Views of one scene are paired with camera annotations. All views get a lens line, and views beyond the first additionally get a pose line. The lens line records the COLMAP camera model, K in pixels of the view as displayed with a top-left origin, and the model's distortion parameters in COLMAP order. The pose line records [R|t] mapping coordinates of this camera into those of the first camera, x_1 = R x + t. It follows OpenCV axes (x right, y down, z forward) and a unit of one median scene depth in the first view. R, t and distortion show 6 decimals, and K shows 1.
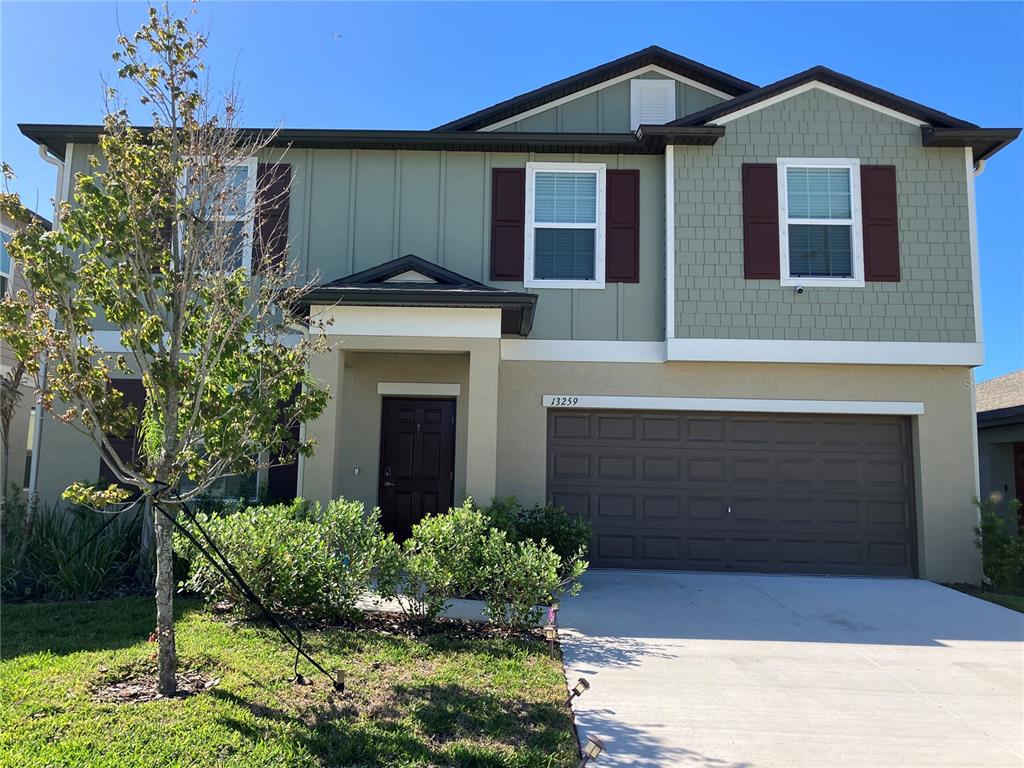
lens RADIAL K [[835.9, 0, 513.4], [0, 835.9, 382.2], [0, 0, 1]] dist [0.021480, -0.022875]
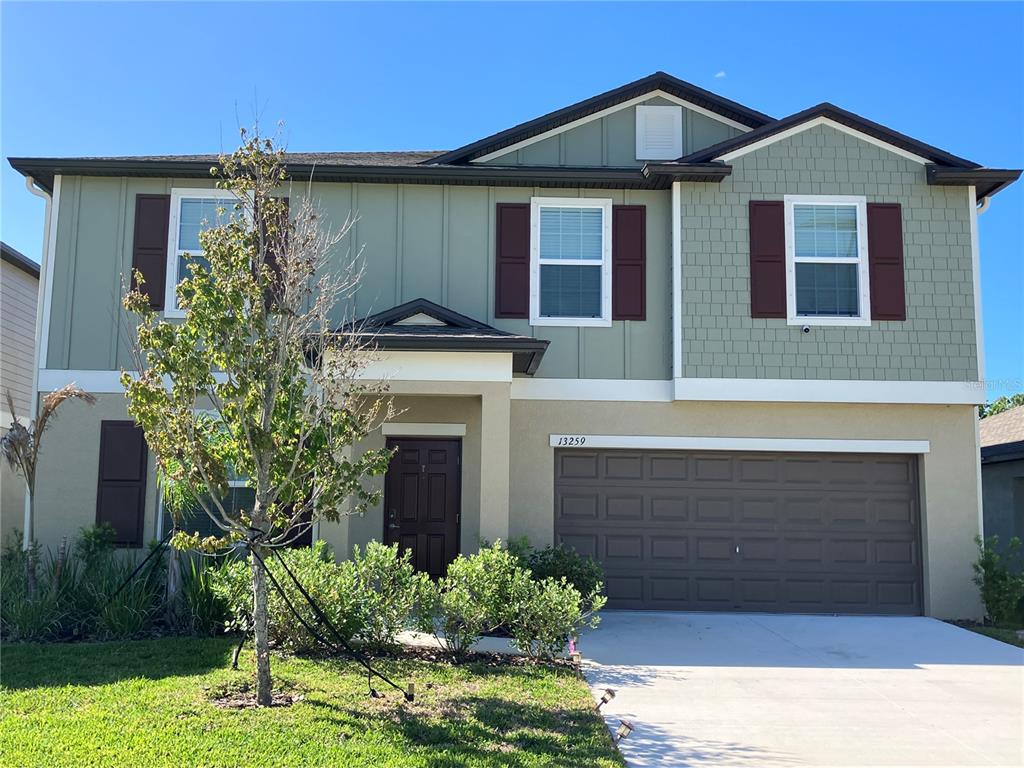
lens RADIAL K [[1055.8, 0, 516.3], [0, 1055.8, 394.3], [0, 0, 1]] dist [0.017125, 0.000000]
pose [[0.999319, -0.003373, 0.036750, -0.050054], [0.003300, 0.999992, 0.002050, -0.035527], [-0.036757, -0.001927, 0.999322, -0.245347]]
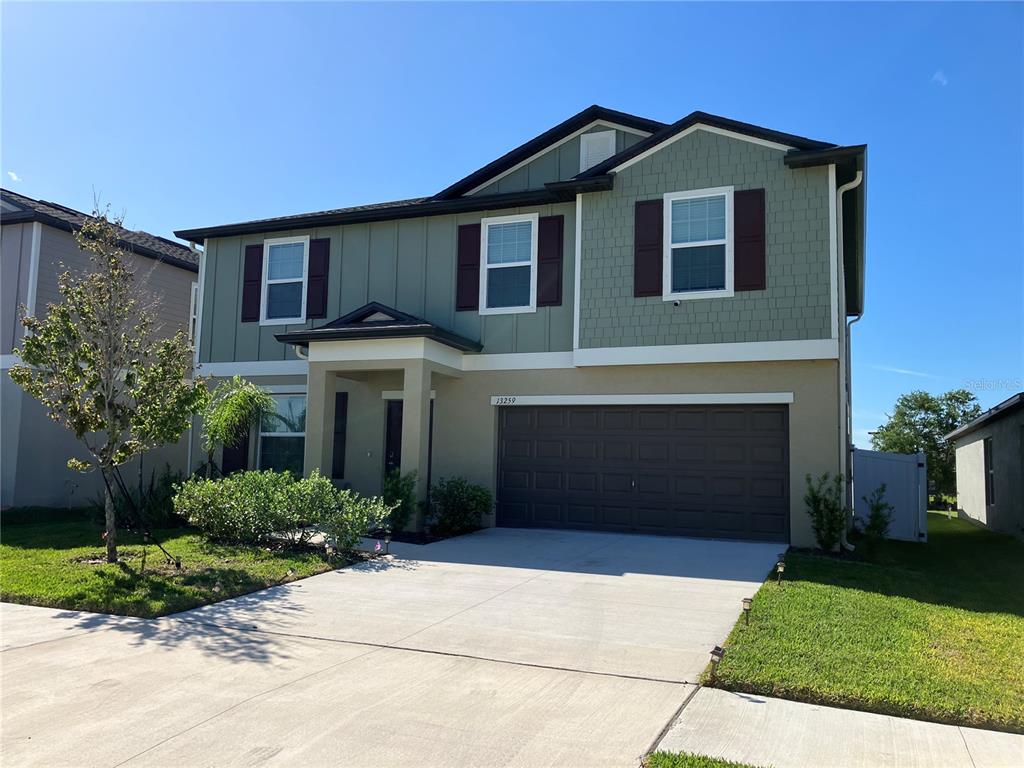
lens RADIAL K [[835.9, 0, 508.2], [0, 835.9, 389.7], [0, 0, 1]] dist [0.021480, -0.022875]
pose [[0.925839, -0.033275, -0.376450, 0.558821], [0.043066, 0.998917, 0.017619, -0.016904], [0.375456, -0.032524, 0.926269, -0.212716]]
